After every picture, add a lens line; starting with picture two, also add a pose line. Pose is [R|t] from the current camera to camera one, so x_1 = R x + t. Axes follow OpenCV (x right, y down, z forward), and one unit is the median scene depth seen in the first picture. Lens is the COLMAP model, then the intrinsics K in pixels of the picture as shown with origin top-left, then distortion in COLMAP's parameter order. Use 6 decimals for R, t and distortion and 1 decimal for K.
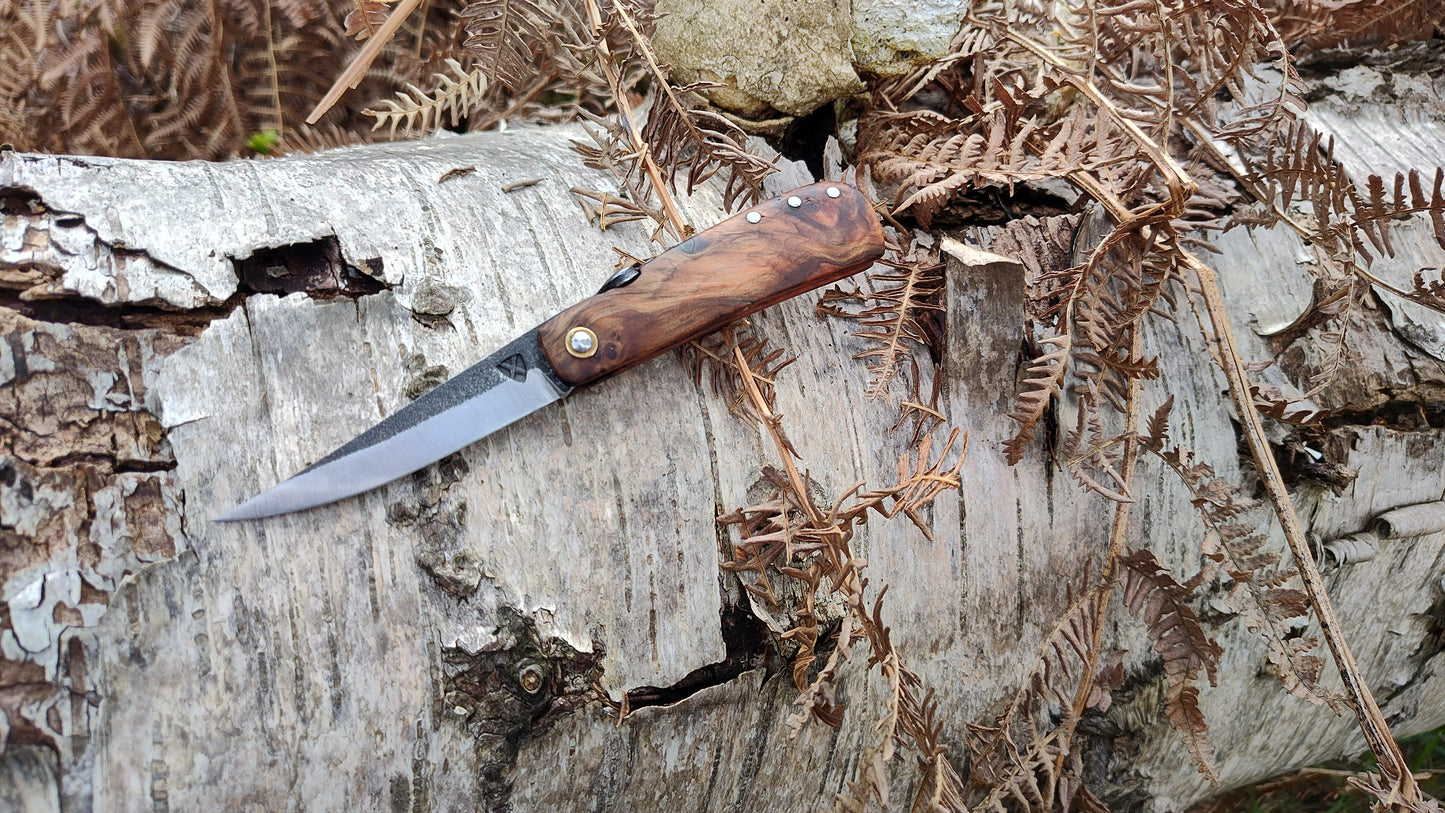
lens RADIAL K [[1015.5, 0, 725.7], [0, 1015.5, 403.3], [0, 0, 1]] dist [0.031370, -0.068376]
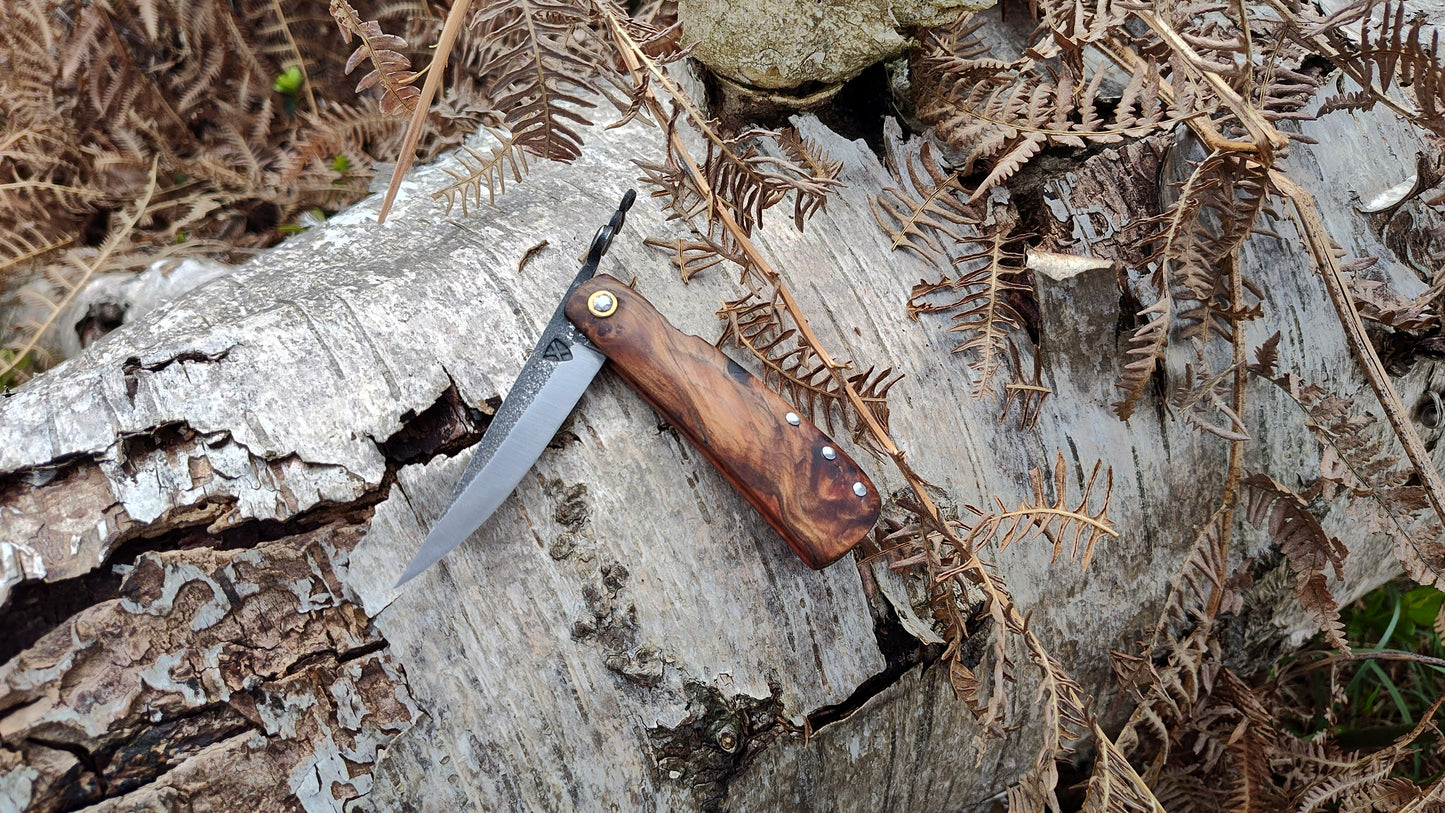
lens RADIAL K [[1015.5, 0, 725.7], [0, 1015.5, 403.3], [0, 0, 1]] dist [0.031370, -0.068376]
pose [[0.974437, -0.196529, -0.108851, 0.007073], [0.217611, 0.946096, 0.239893, -0.349216], [0.055837, -0.257448, 0.964678, -0.011788]]
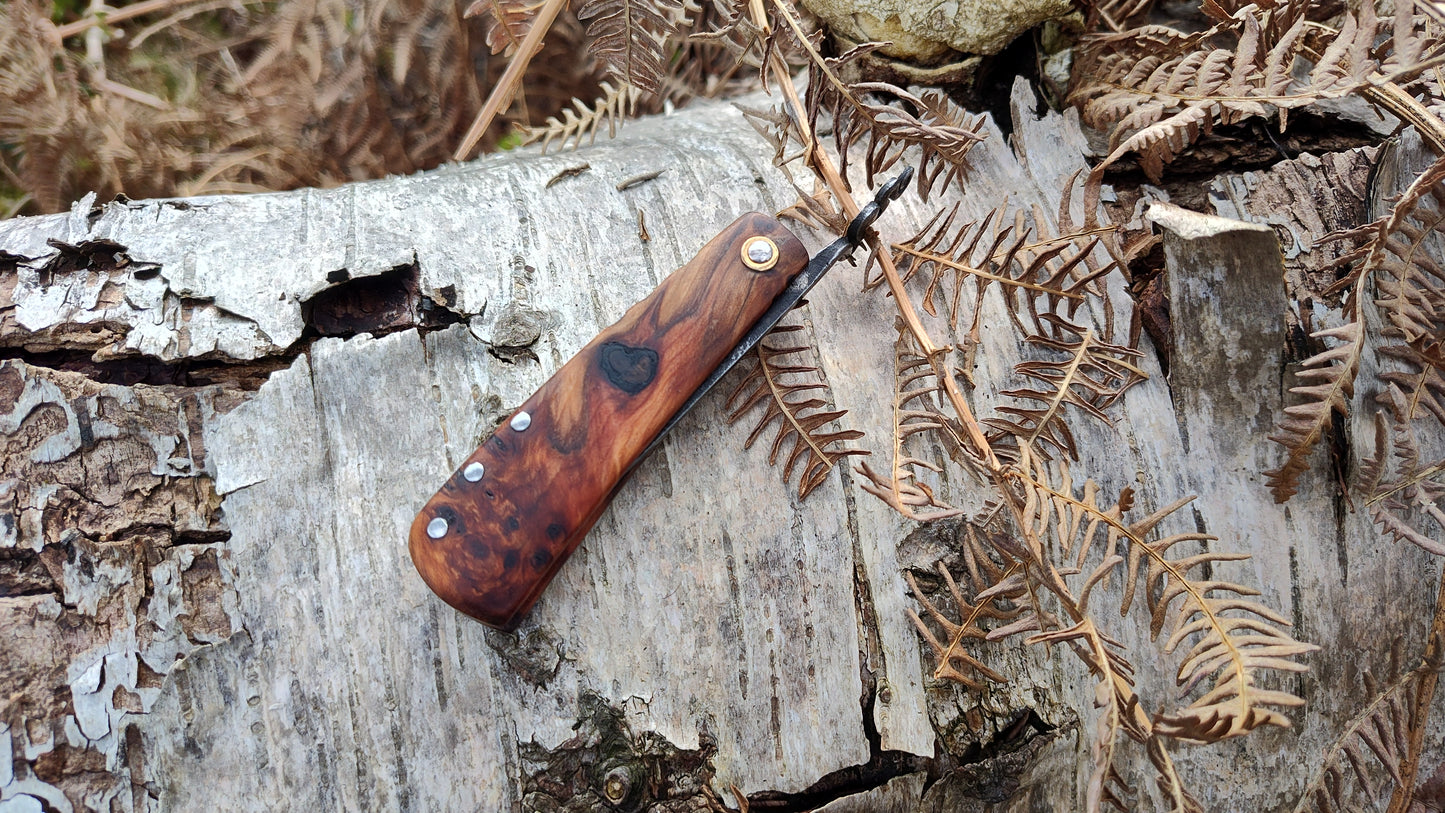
lens RADIAL K [[1021.8, 0, 727.6], [0, 1021.8, 408.8], [0, 0, 1]] dist [0.030538, -0.082908]
pose [[0.956012, -0.031544, -0.291626, 0.144013], [0.043583, 0.998441, 0.034876, -0.059434], [0.290072, -0.046052, 0.955896, 0.228493]]
